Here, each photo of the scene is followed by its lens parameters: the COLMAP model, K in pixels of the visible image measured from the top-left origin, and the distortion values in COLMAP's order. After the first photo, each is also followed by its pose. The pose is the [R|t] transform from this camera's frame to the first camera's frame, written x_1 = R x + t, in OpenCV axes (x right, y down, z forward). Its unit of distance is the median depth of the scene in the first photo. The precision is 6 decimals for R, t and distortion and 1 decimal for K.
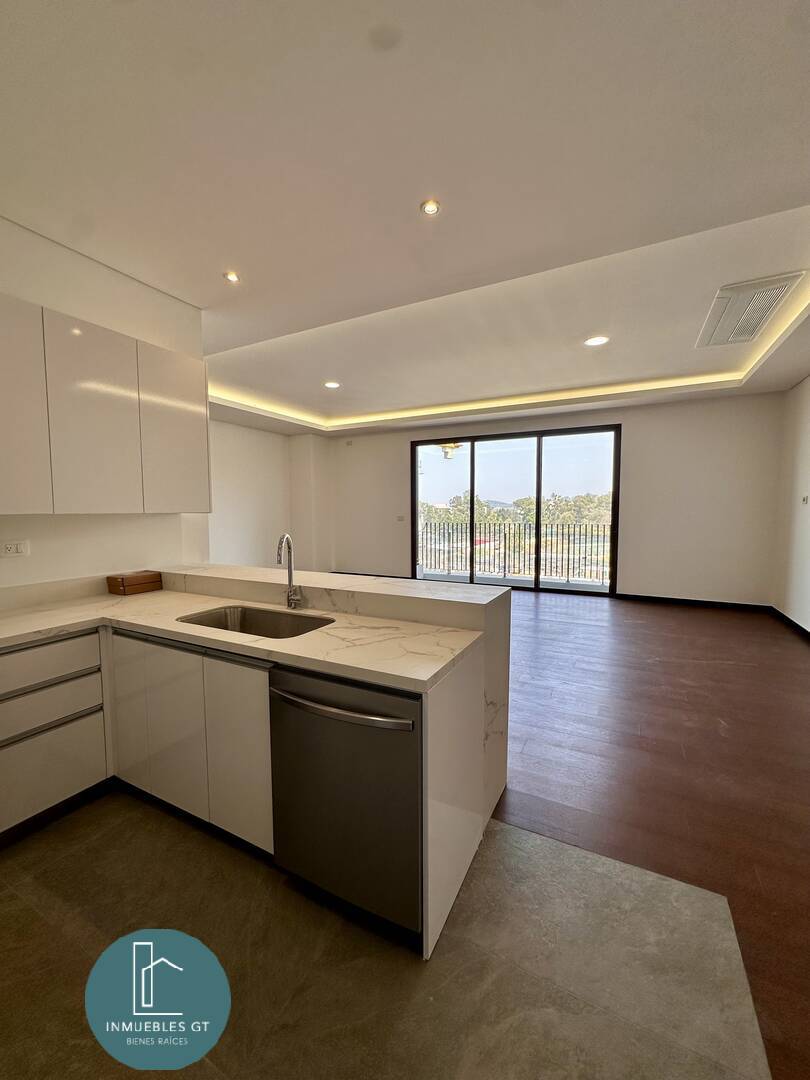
lens RADIAL K [[429.0, 0, 405.0], [0, 429.0, 540.0], [0, 0, 1]] dist [-0.000050, 0.000104]
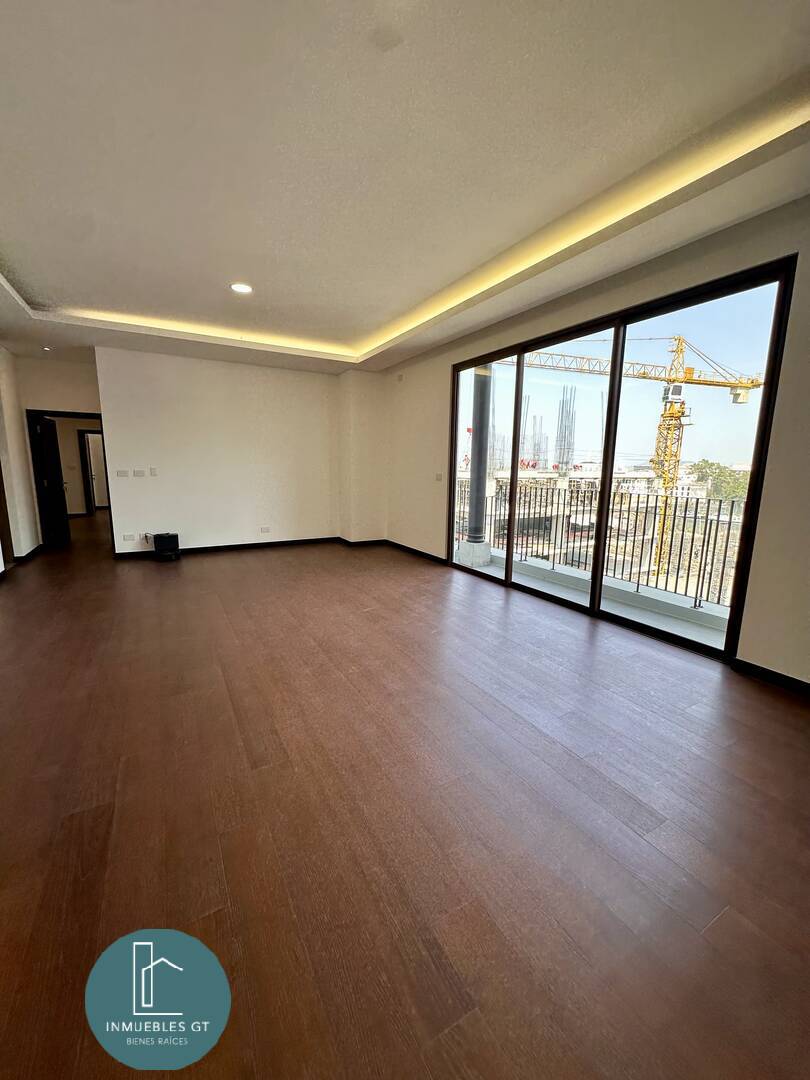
lens RADIAL K [[429.0, 0, 405.0], [0, 429.0, 540.0], [0, 0, 1]] dist [-0.000050, 0.000104]
pose [[0.835978, 0.112606, -0.537085, 0.414207], [-0.058796, 0.991466, 0.116355, -0.030853], [0.545604, -0.065692, 0.835465, 0.421762]]
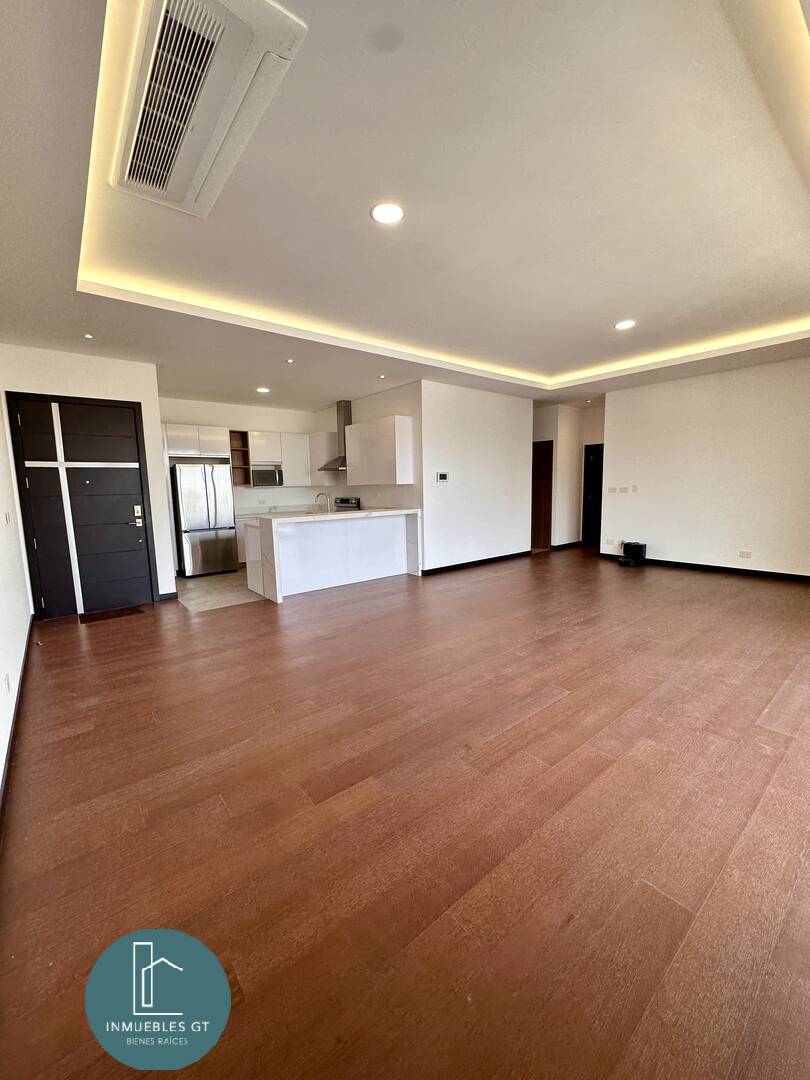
lens RADIAL K [[429.0, 0, 405.0], [0, 429.0, 540.0], [0, 0, 1]] dist [-0.000050, 0.000104]
pose [[-0.397128, 0.131479, -0.908297, 0.652586], [-0.037642, 0.986519, 0.159260, -0.058182], [0.916991, 0.097437, -0.386825, 0.798873]]
